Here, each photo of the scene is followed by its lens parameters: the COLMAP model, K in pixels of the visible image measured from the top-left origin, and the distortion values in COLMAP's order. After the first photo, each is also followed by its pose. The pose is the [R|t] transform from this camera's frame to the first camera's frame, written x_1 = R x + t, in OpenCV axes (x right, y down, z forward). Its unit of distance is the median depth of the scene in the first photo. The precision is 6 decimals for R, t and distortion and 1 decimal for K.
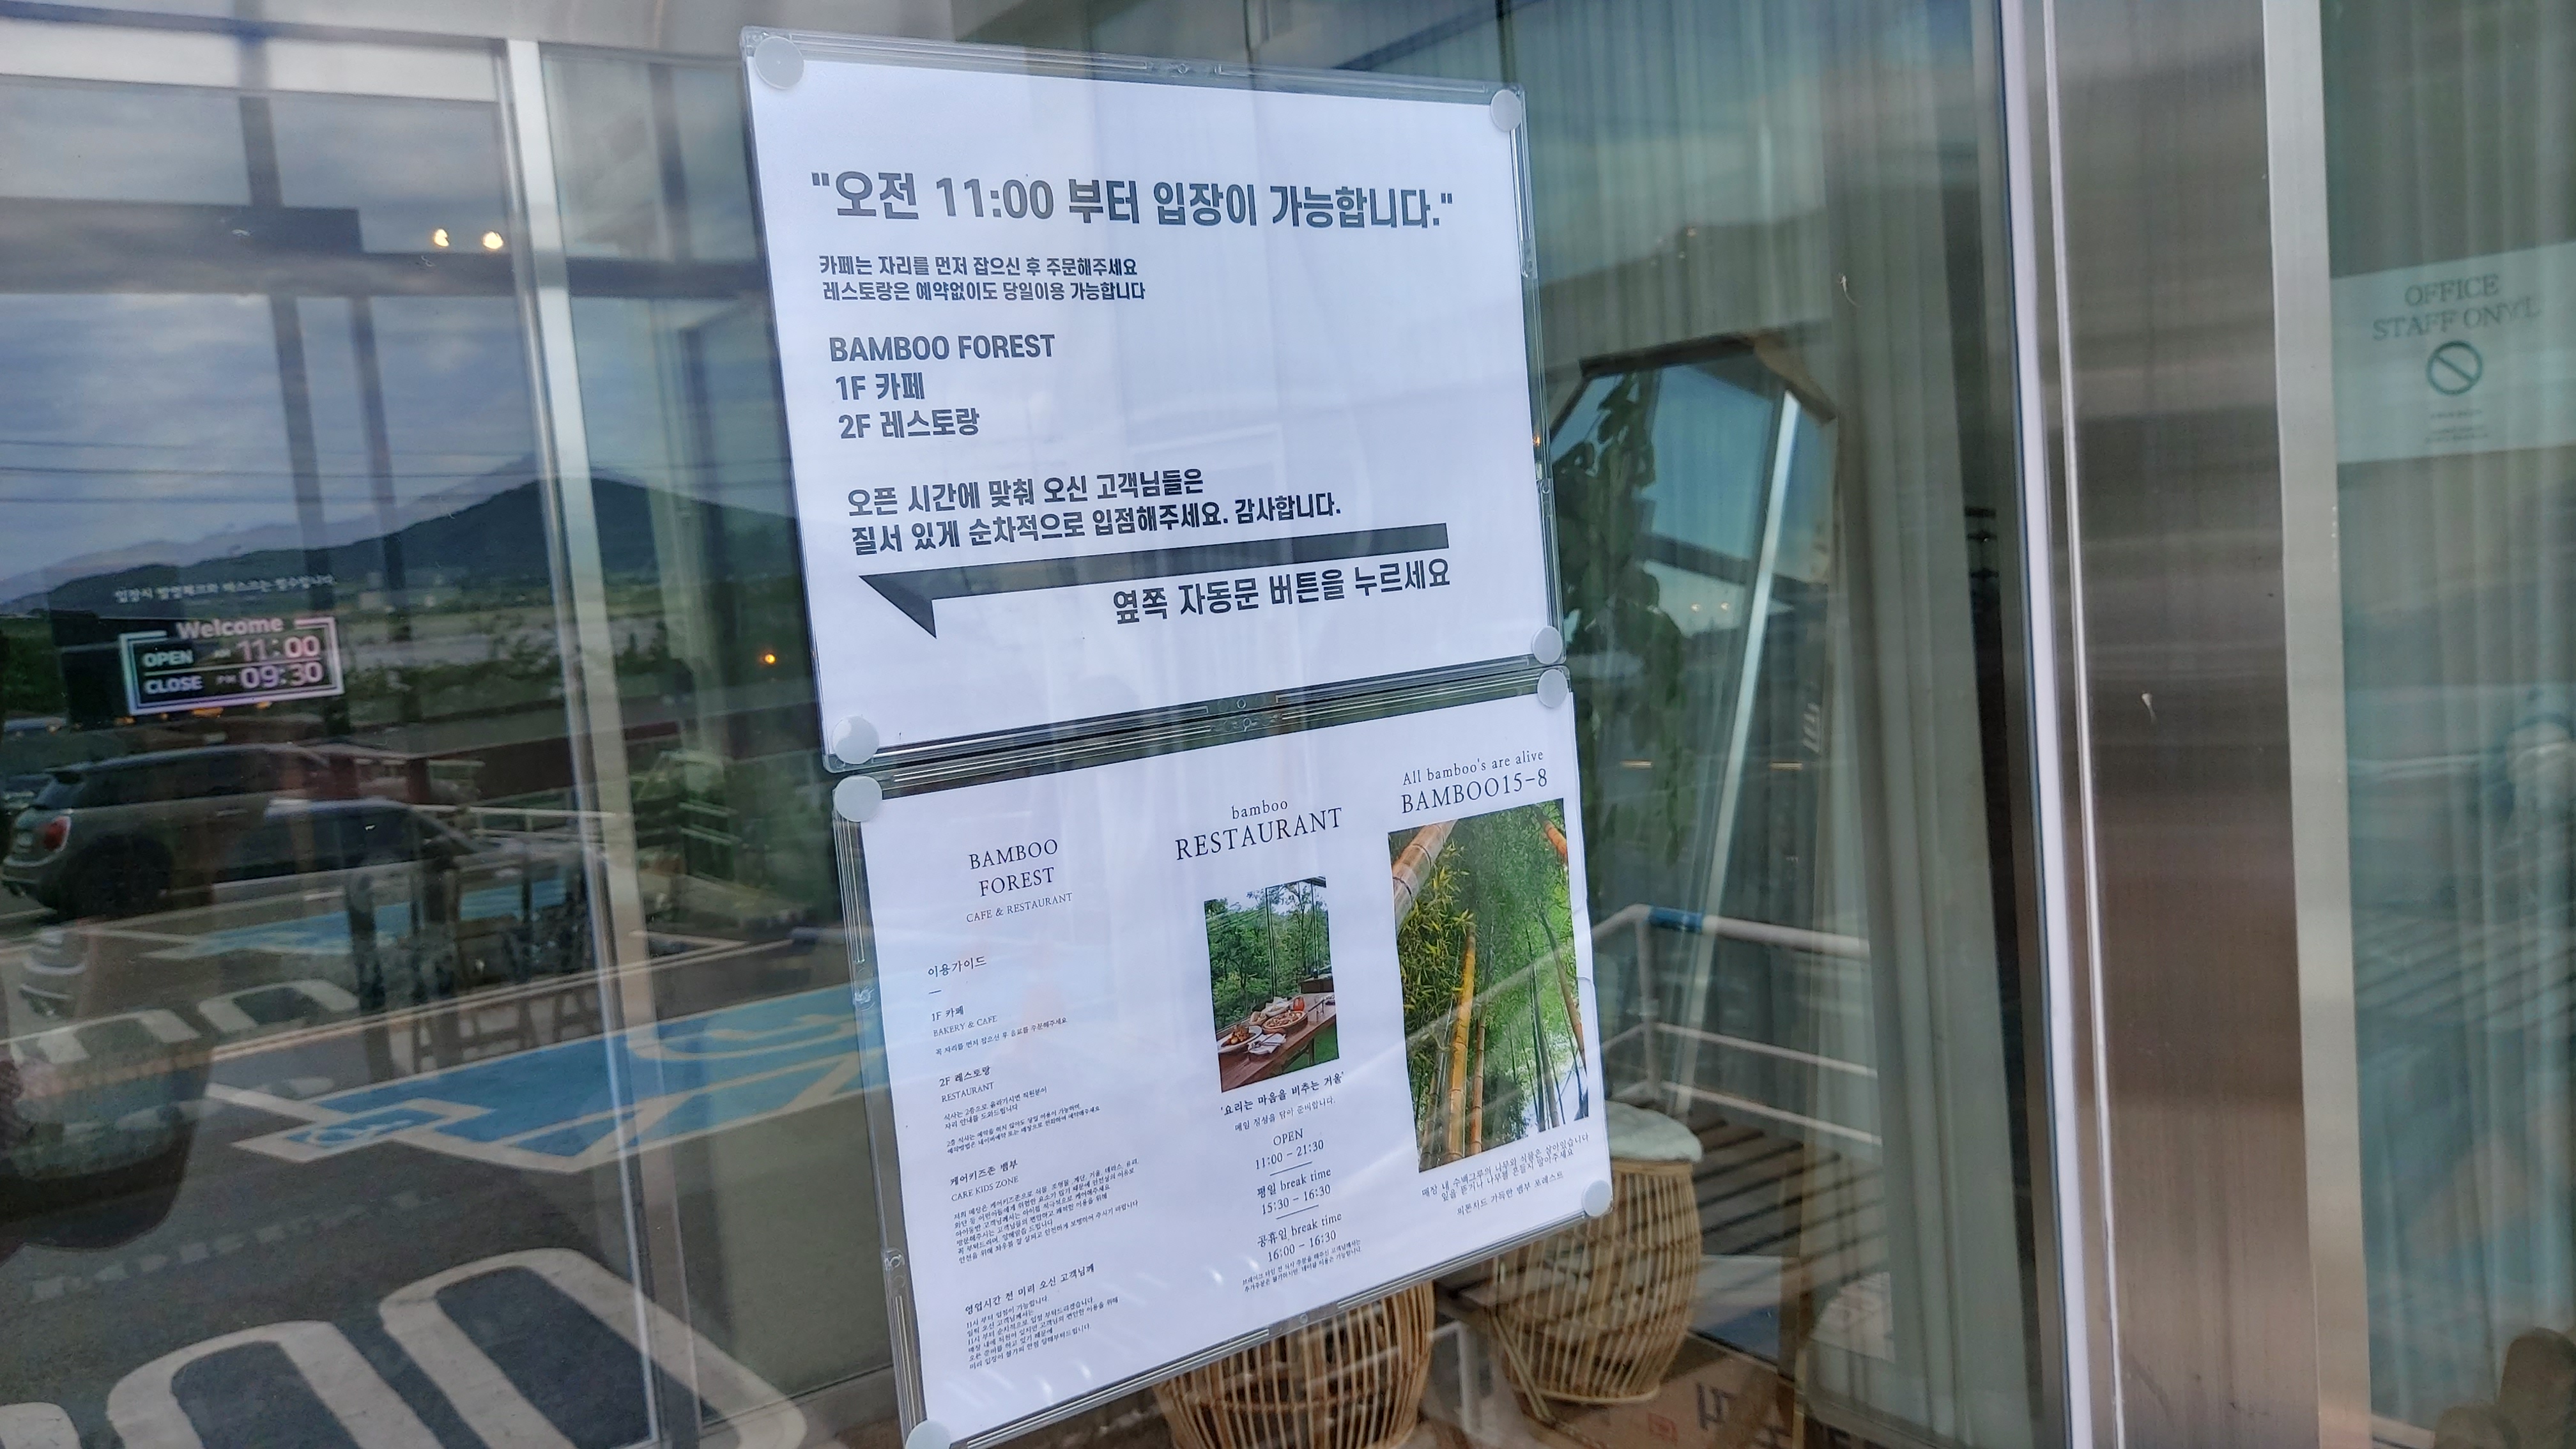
lens RADIAL K [[1959.1, 0, 1295.4], [0, 1959.1, 725.0], [0, 0, 1]] dist [0.044009, -0.053190]
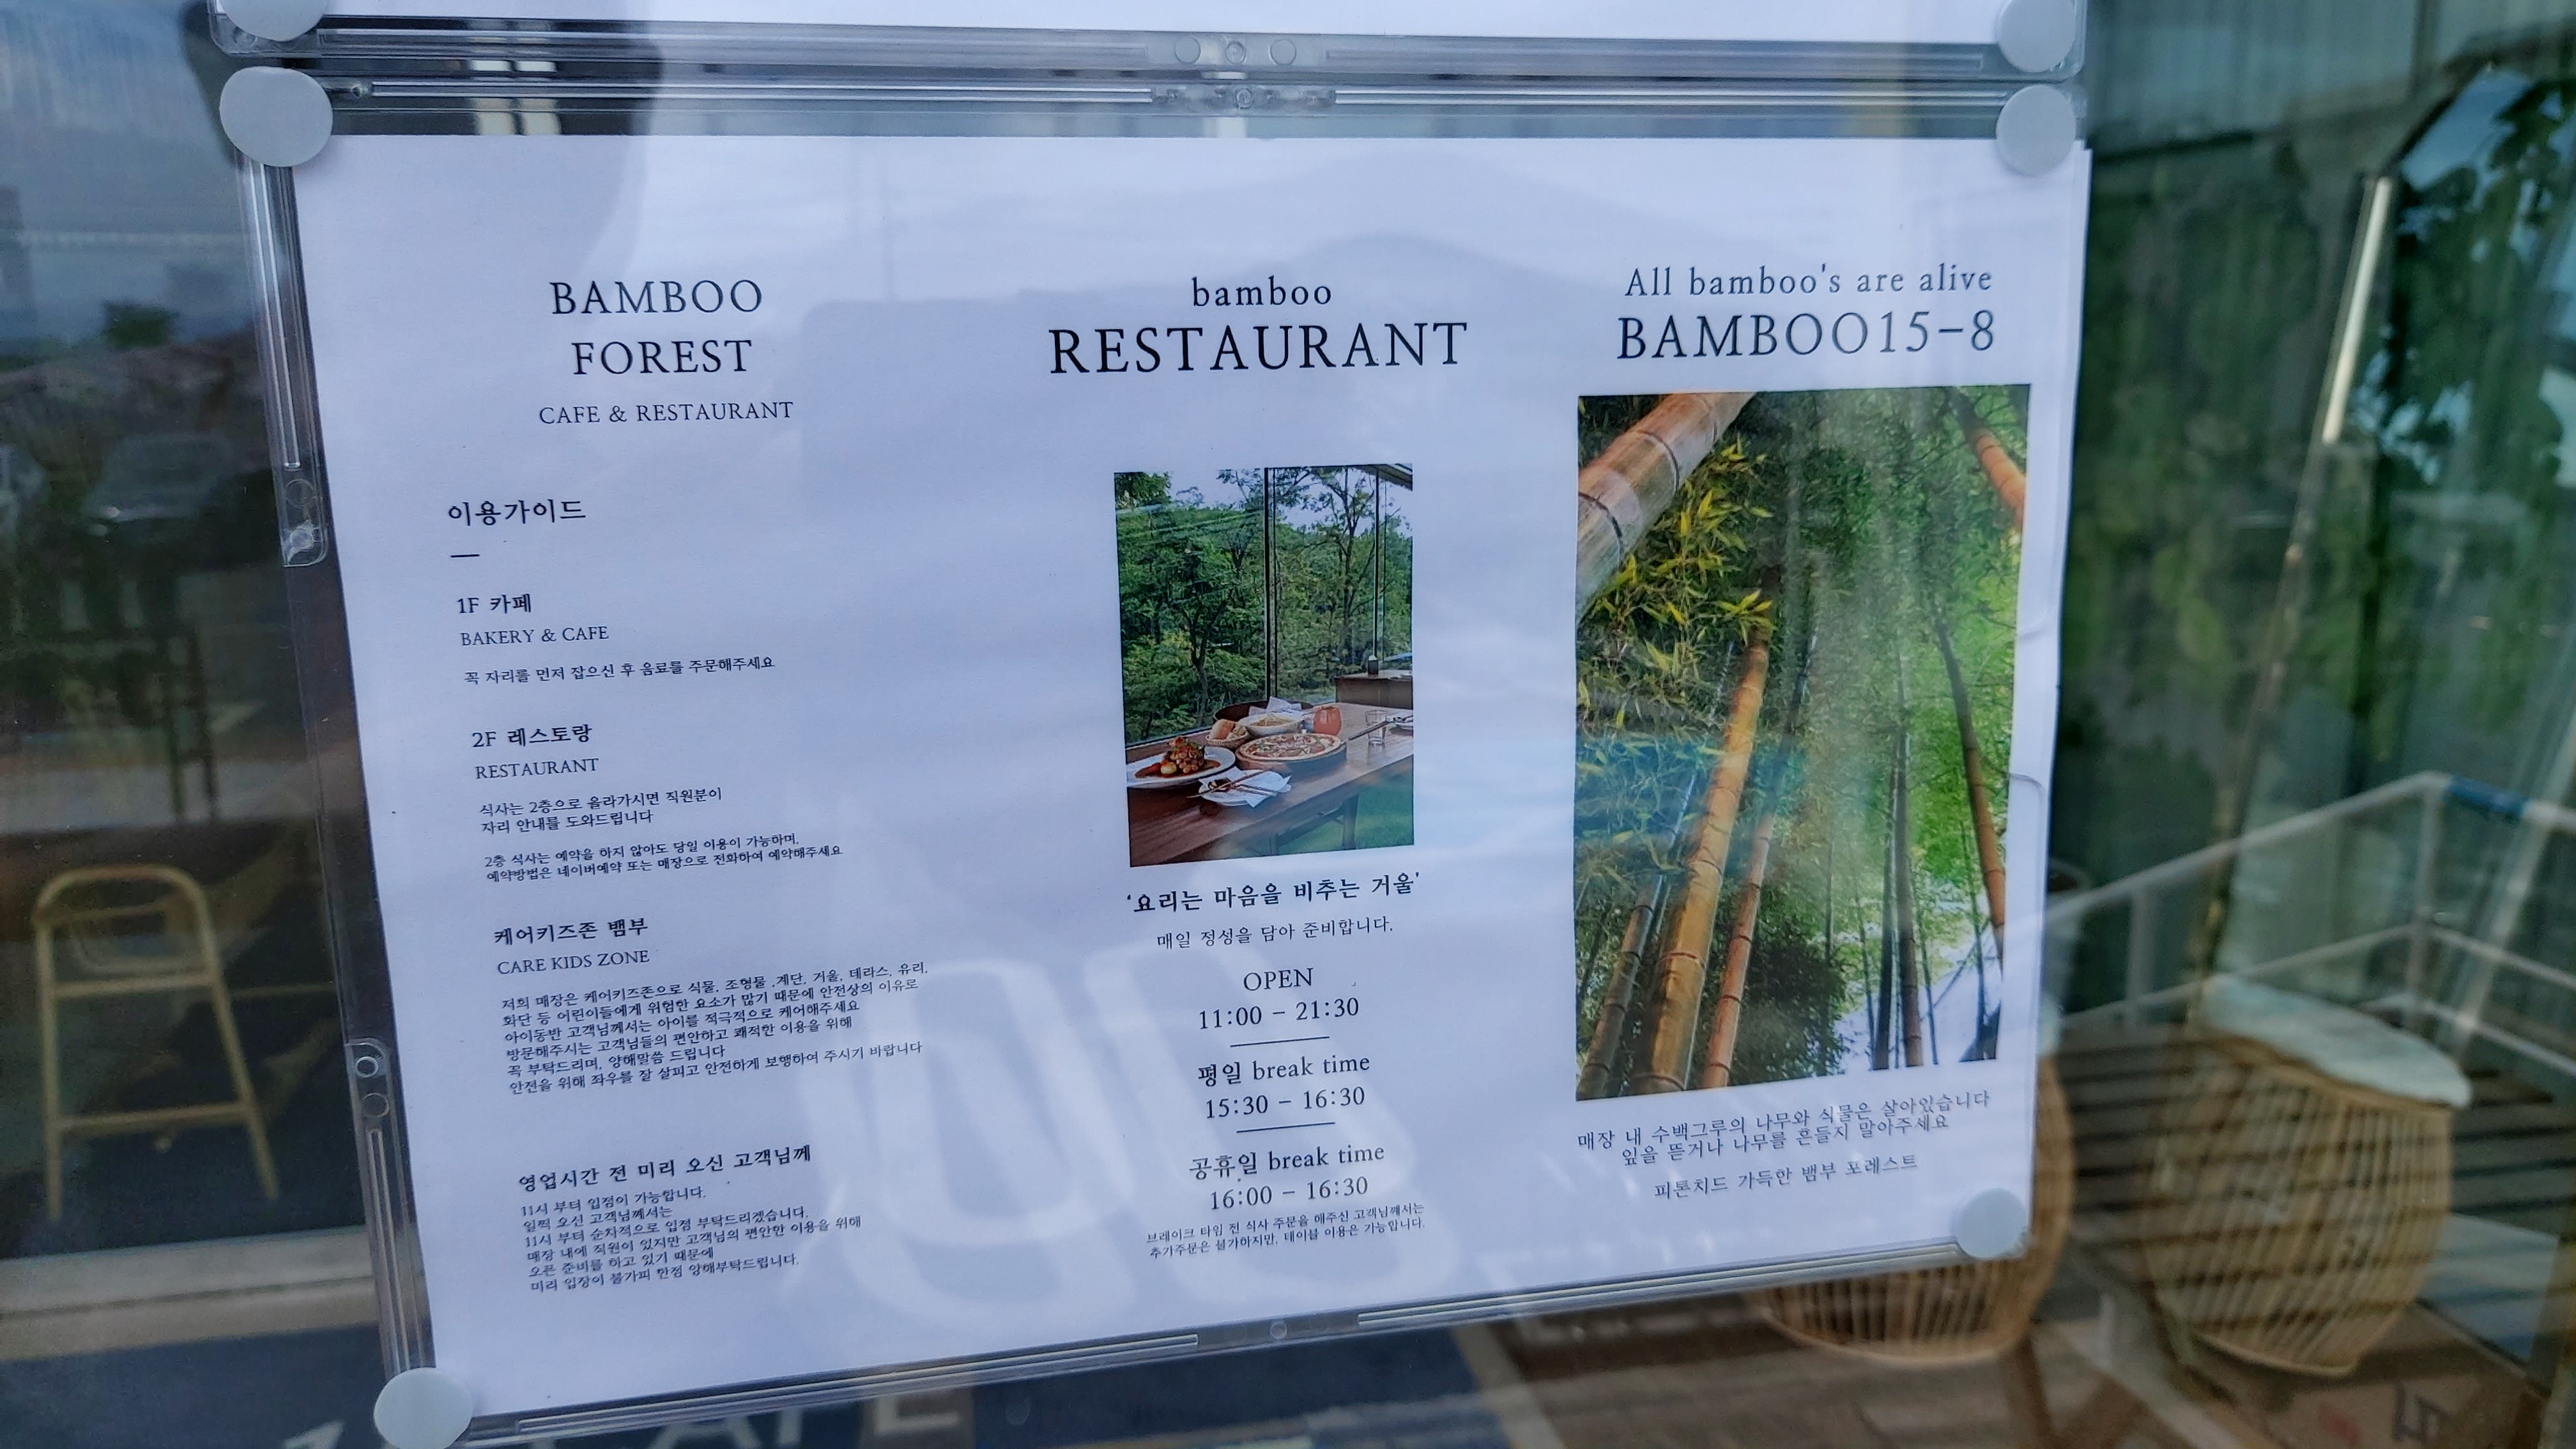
lens RADIAL K [[1959.1, 0, 1279.8], [0, 1959.1, 718.8], [0, 0, 1]] dist [0.044009, -0.053190]
pose [[0.920457, 0.146470, -0.362361, 0.165944], [-0.105773, 0.985880, 0.129821, 0.079155], [0.376260, -0.081167, 0.922952, 0.540572]]
